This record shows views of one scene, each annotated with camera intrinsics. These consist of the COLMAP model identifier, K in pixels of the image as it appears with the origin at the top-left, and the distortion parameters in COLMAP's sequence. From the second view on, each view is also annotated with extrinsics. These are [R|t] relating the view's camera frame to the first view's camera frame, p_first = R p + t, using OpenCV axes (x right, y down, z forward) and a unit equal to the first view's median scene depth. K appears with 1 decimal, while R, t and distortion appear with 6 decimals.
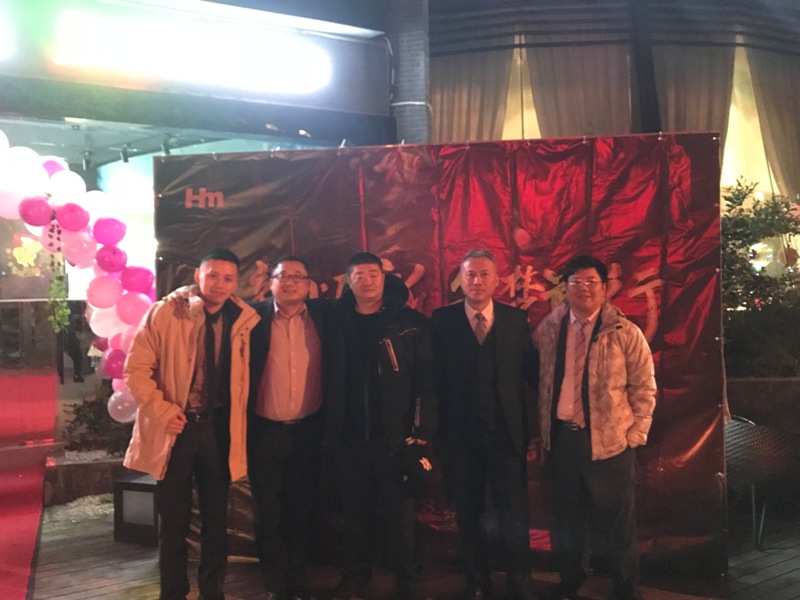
lens RADIAL K [[665.6, 0, 398.4], [0, 665.6, 291.6], [0, 0, 1]] dist [0.029186, -0.016188]
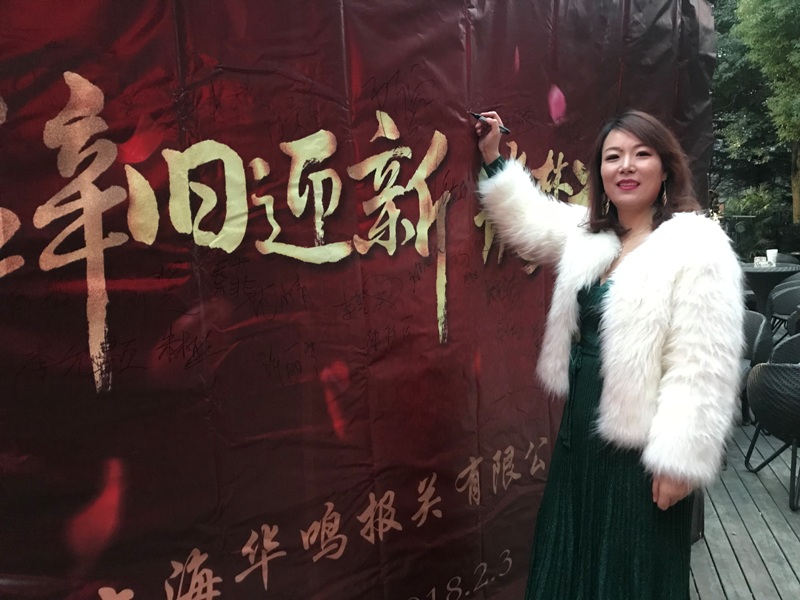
lens RADIAL K [[659.5, 0, 399.7], [0, 659.5, 292.6], [0, 0, 1]] dist [0.038034, -0.038483]
pose [[0.694093, -0.070778, 0.716398, -0.346122], [0.013081, 0.996231, 0.085752, 0.035469], [-0.719767, -0.050148, 0.692402, 0.667681]]
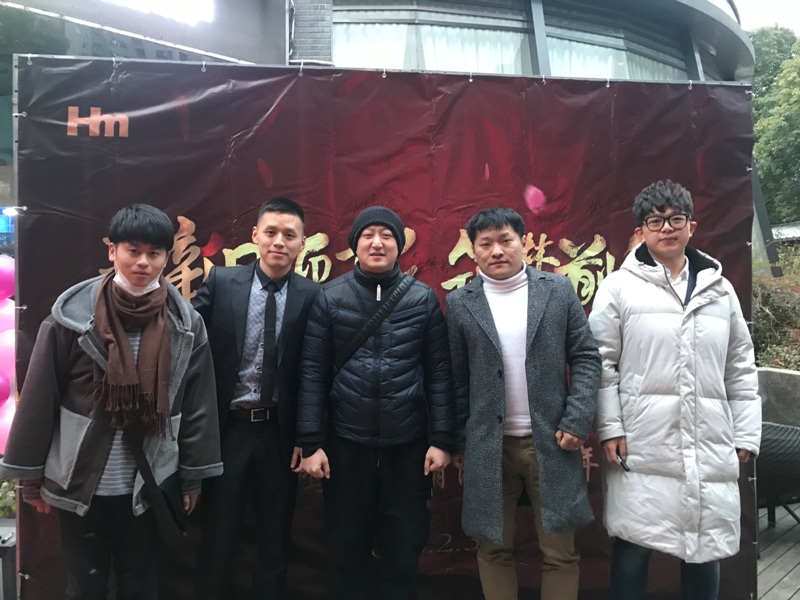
lens RADIAL K [[659.5, 0, 399.7], [0, 659.5, 292.6], [0, 0, 1]] dist [0.038034, -0.038483]
pose [[0.965580, 0.009633, 0.259930, -0.171772], [-0.007455, 0.999928, -0.009363, 0.039690], [-0.260001, 0.007103, 0.965582, 0.270068]]
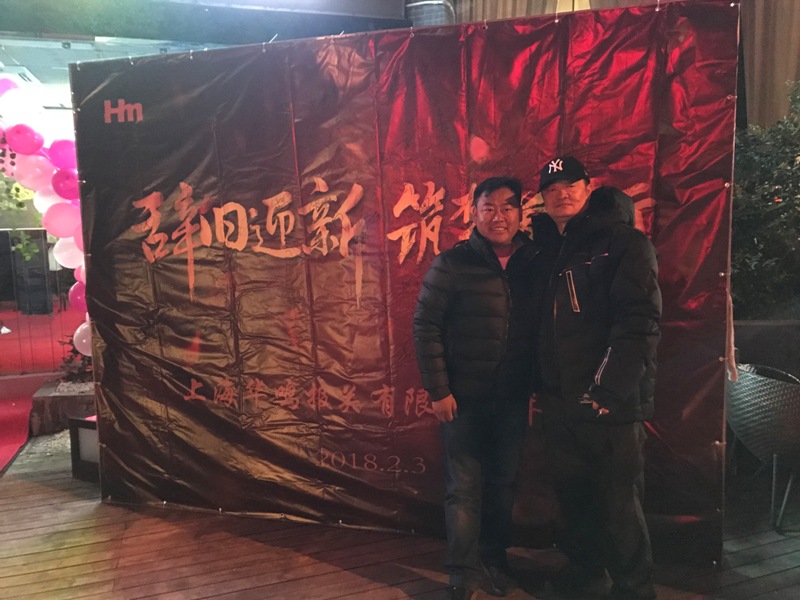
lens RADIAL K [[659.5, 0, 399.7], [0, 659.5, 292.6], [0, 0, 1]] dist [0.038034, -0.038483]
pose [[0.988827, 0.010177, -0.148721, 0.207763], [0.005799, 0.994285, 0.106597, 0.006741], [0.148956, -0.106269, 0.983117, 0.173333]]
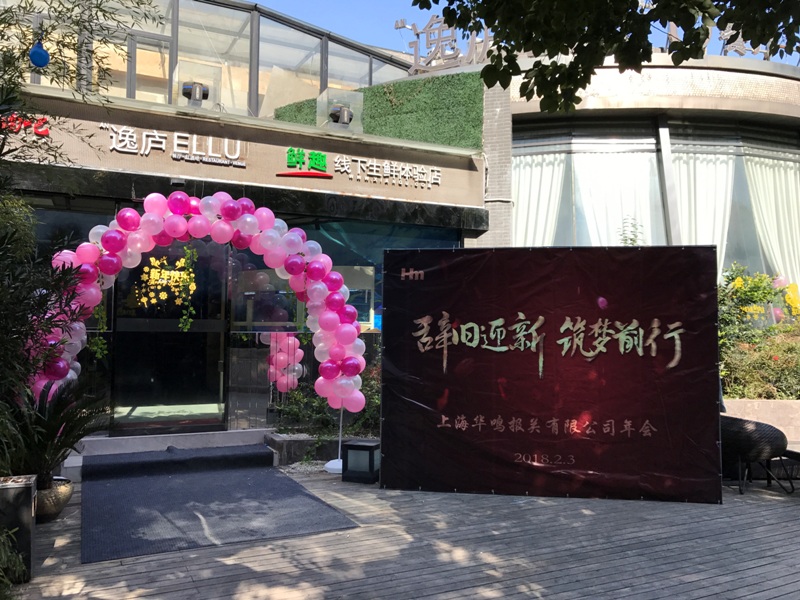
lens RADIAL K [[651.8, 0, 385.8], [0, 651.8, 283.6], [0, 0, 1]] dist [0.081462, -0.305827]
pose [[0.998897, 0.023987, -0.040376, -0.298708], [-0.026972, 0.996812, -0.075083, 0.012686], [0.038446, 0.076090, 0.996360, -0.698864]]
